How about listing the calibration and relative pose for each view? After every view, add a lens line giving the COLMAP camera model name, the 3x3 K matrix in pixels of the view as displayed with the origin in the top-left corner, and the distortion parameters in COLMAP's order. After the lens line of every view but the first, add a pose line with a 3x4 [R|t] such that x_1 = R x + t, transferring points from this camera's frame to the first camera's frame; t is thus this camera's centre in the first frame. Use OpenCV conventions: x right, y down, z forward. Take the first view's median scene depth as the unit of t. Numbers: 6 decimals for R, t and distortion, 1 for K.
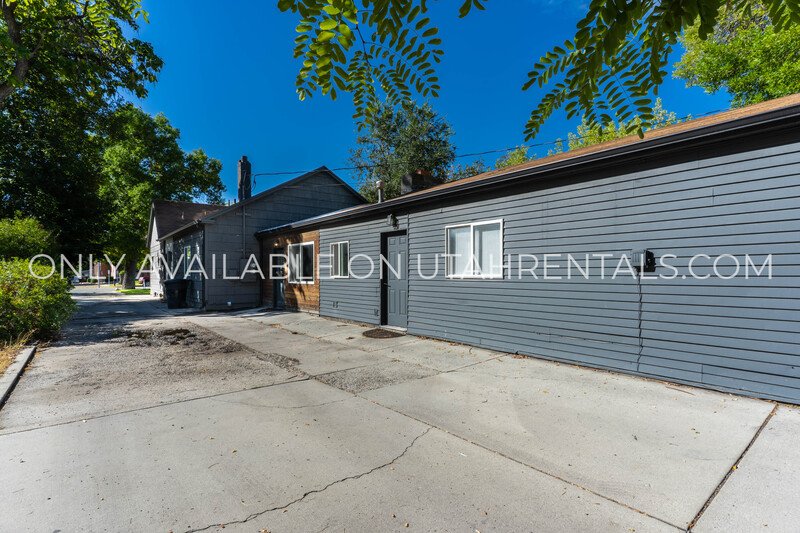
lens RADIAL K [[398.0, 0, 399.9], [0, 398.0, 274.9], [0, 0, 1]] dist [0.000854, 0.000062]
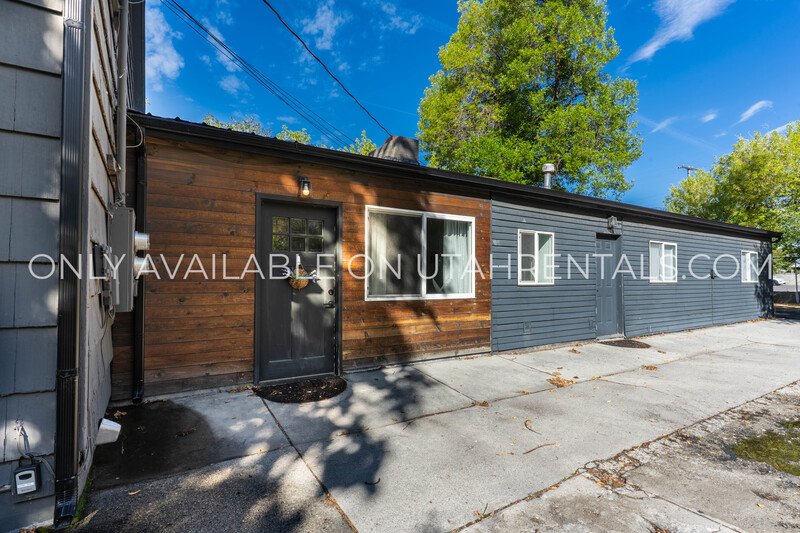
lens RADIAL K [[398.0, 0, 399.9], [0, 398.0, 274.9], [0, 0, 1]] dist [0.000854, 0.000062]
pose [[0.133465, 0.013920, 0.990956, -1.013410], [-0.004036, 0.999901, -0.013502, 0.002880], [-0.991045, -0.002198, 0.133508, 1.349051]]
